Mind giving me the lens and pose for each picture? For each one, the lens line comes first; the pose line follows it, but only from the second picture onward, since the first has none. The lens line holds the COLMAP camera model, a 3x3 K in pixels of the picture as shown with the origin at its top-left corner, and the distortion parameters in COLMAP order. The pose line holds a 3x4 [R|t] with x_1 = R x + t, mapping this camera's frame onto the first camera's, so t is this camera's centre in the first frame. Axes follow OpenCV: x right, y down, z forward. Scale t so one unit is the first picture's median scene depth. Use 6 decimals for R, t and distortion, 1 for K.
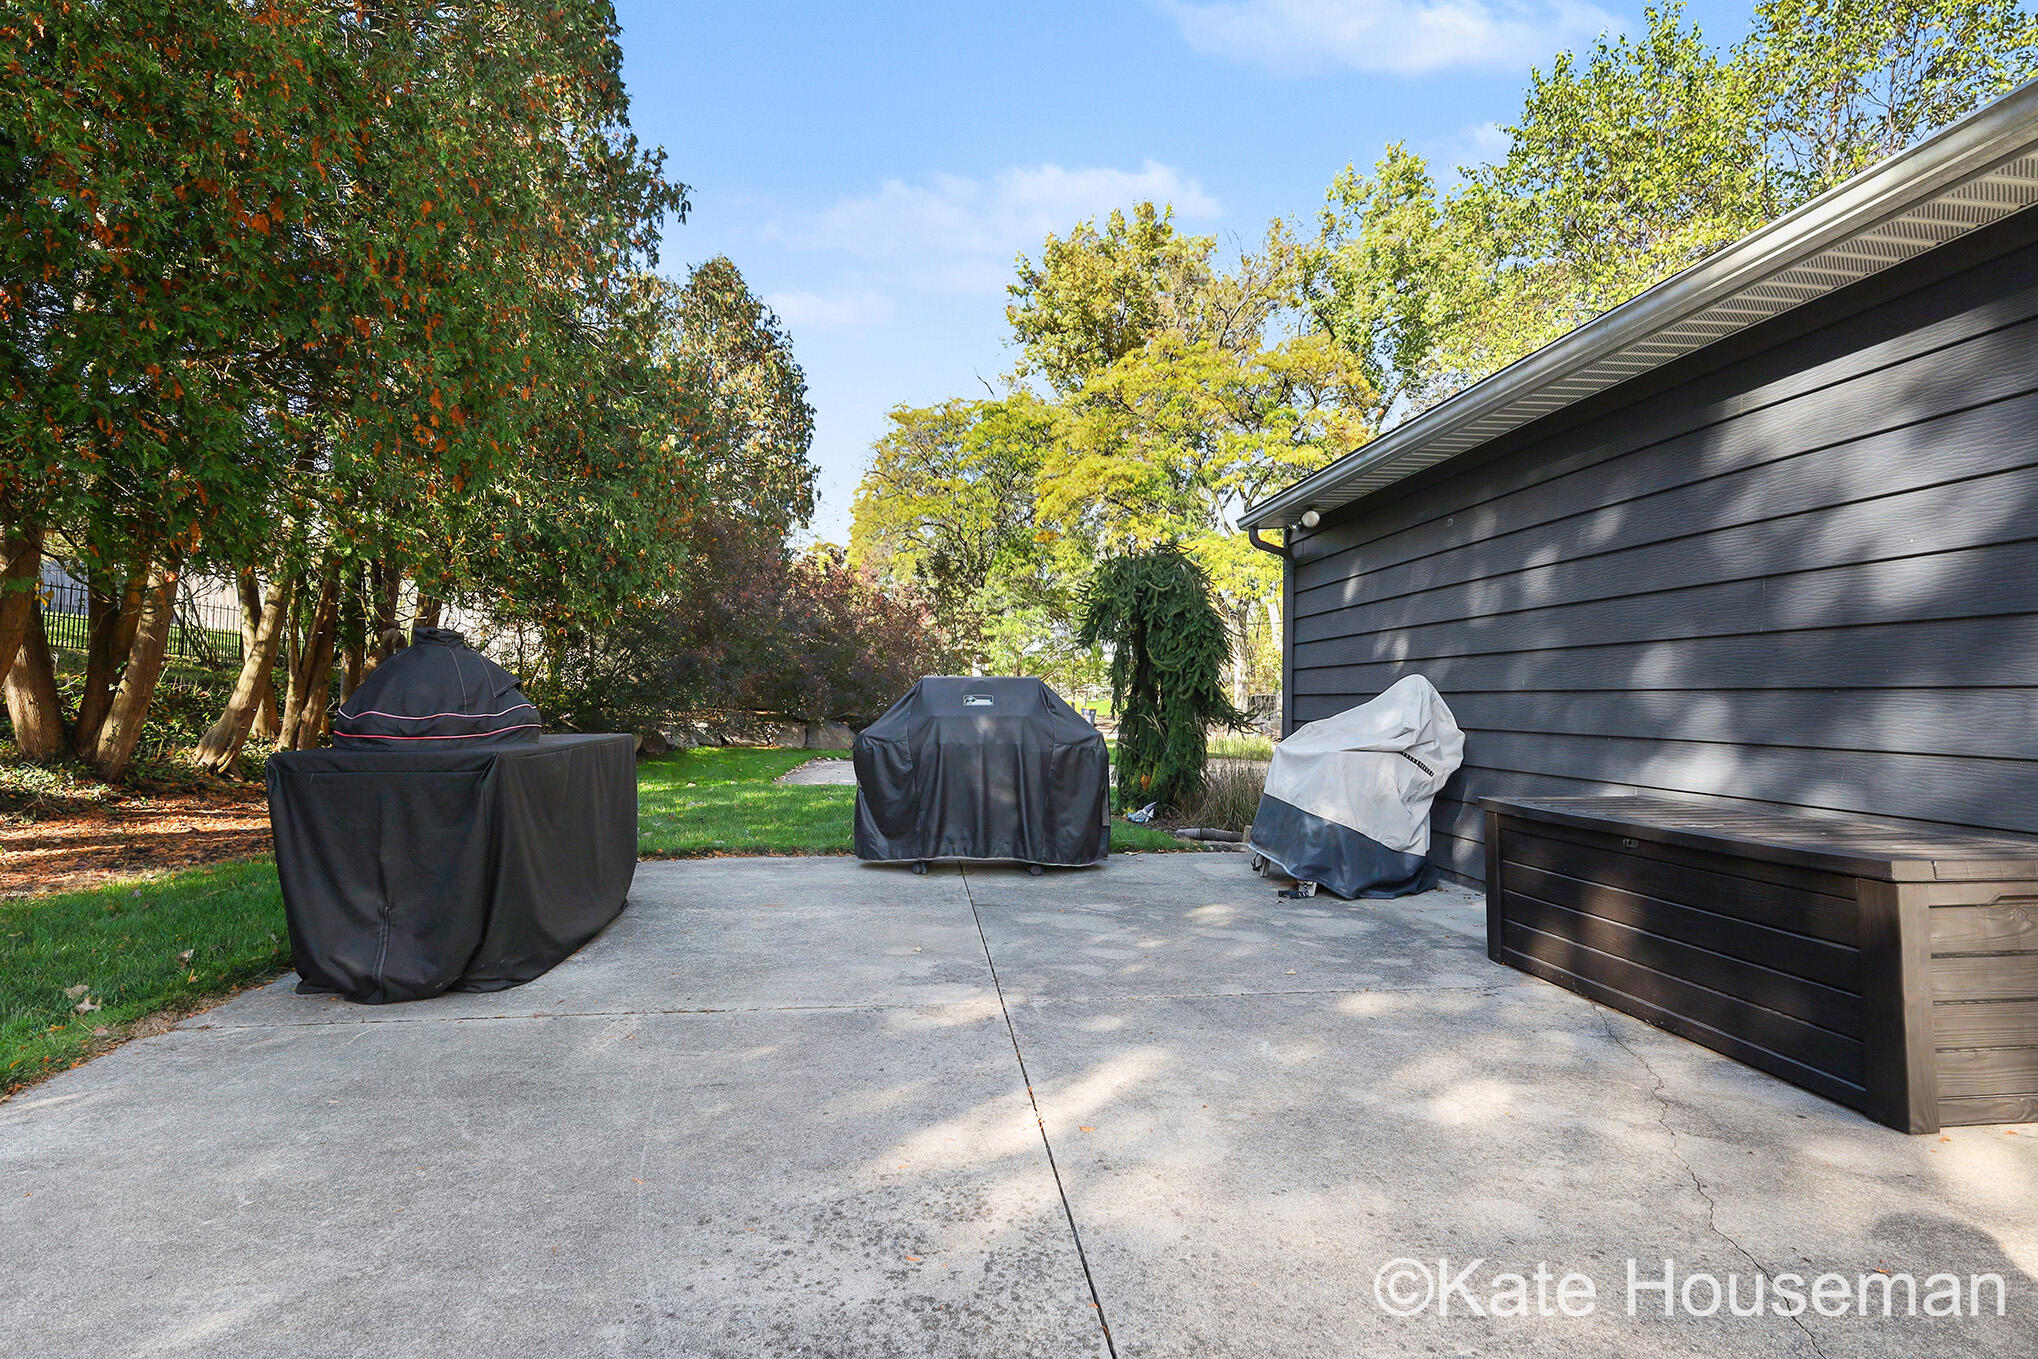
lens RADIAL K [[891.5, 0, 1010.0], [0, 891.5, 672.1], [0, 0, 1]] dist [0.002710, 0.000676]
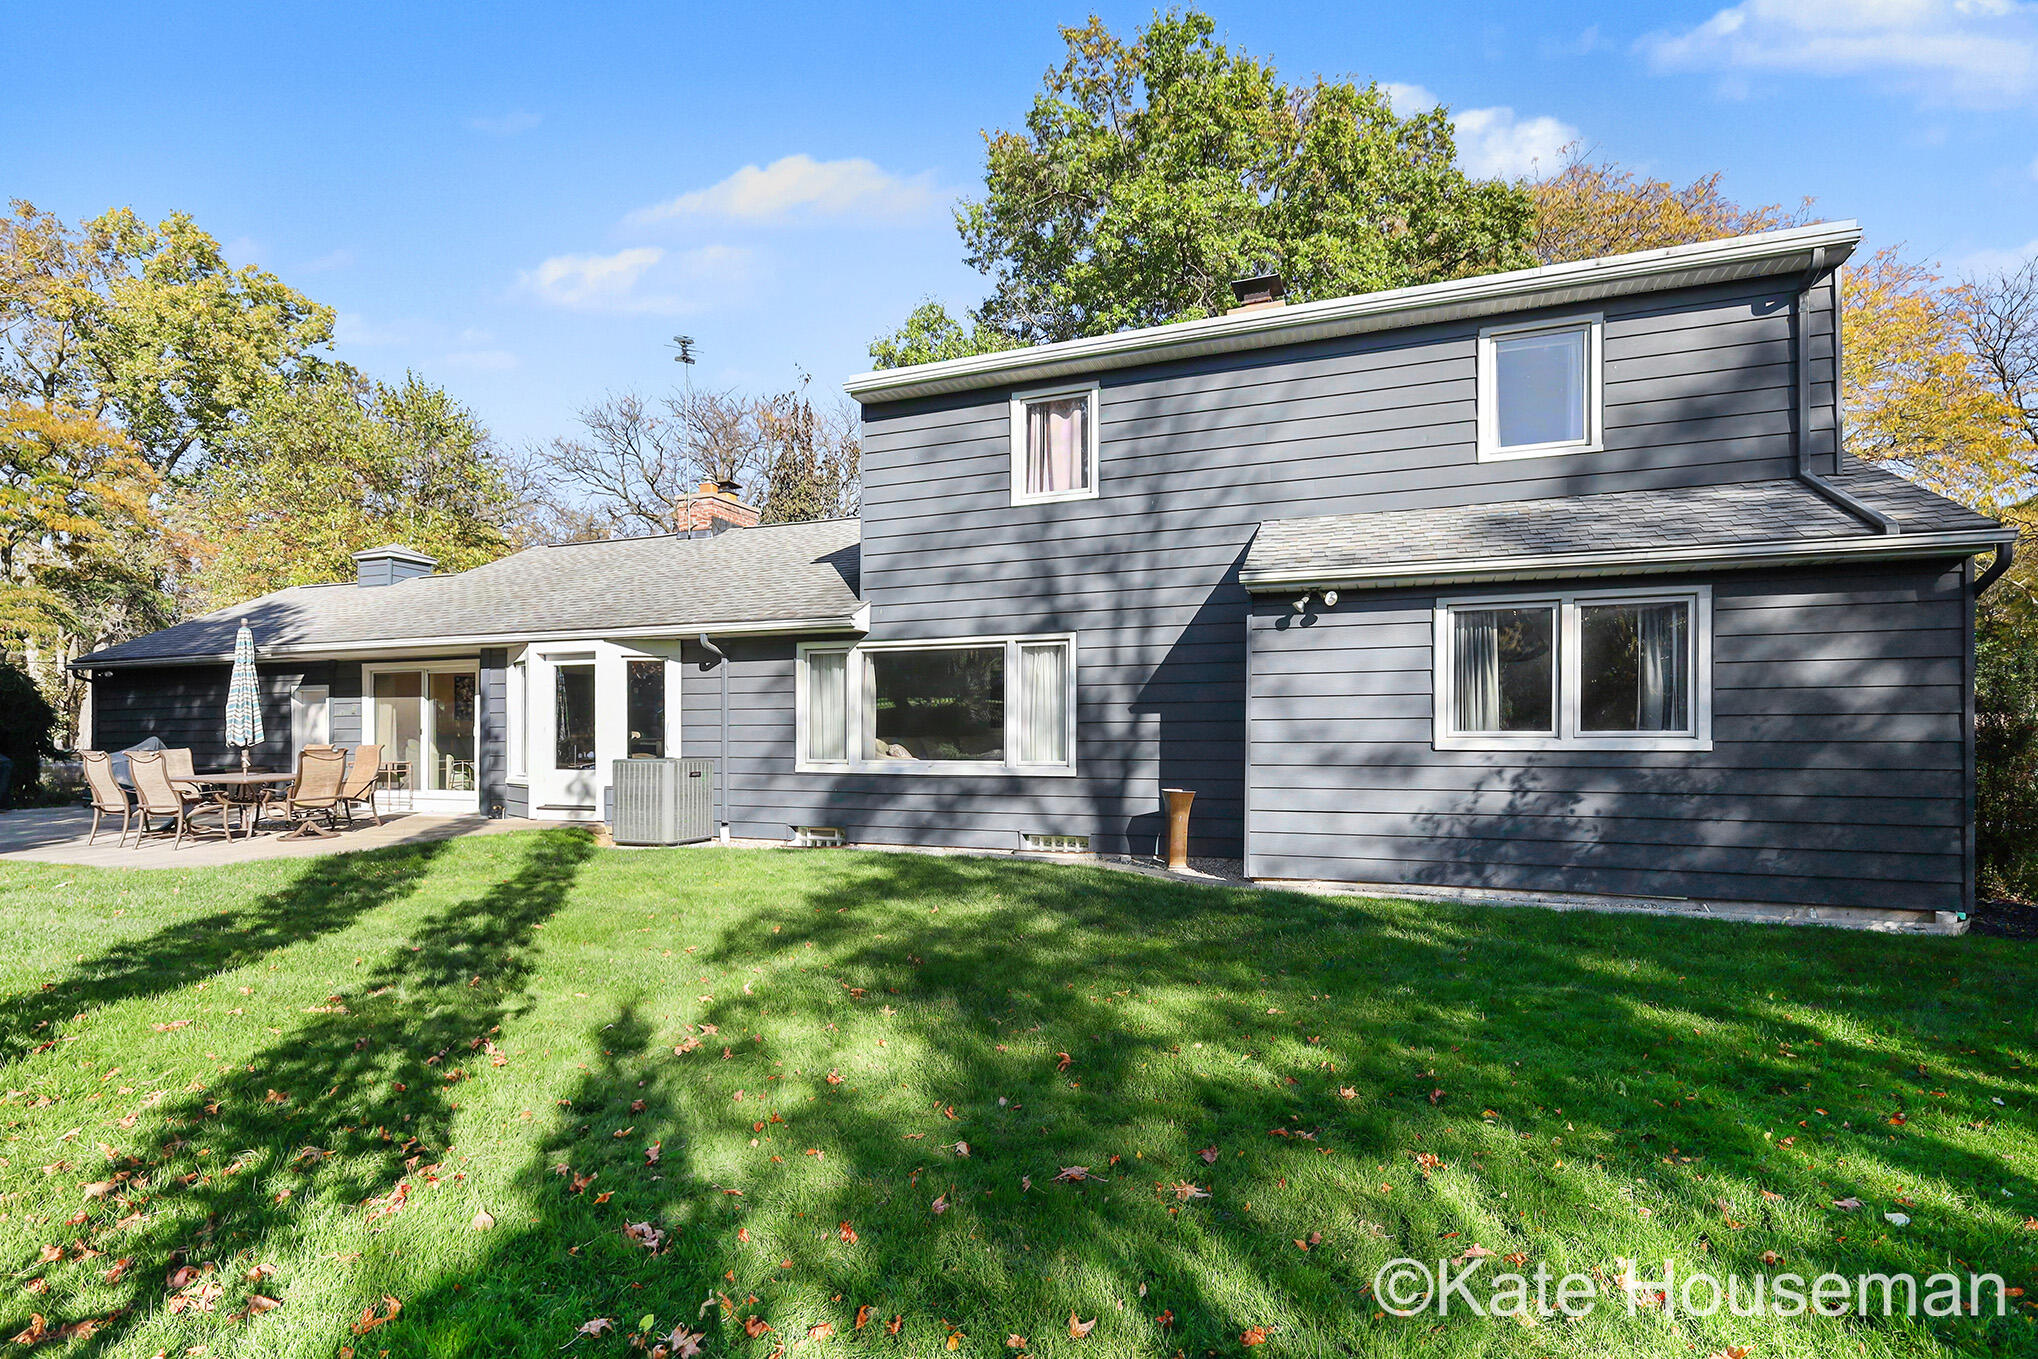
lens RADIAL K [[891.5, 0, 1010.0], [0, 891.5, 672.1], [0, 0, 1]] dist [0.002710, 0.000676]
pose [[0.424016, -0.012337, 0.905571, -0.158572], [0.010989, 0.999904, 0.008477, -0.030020], [-0.905588, 0.006357, 0.424111, -0.433037]]
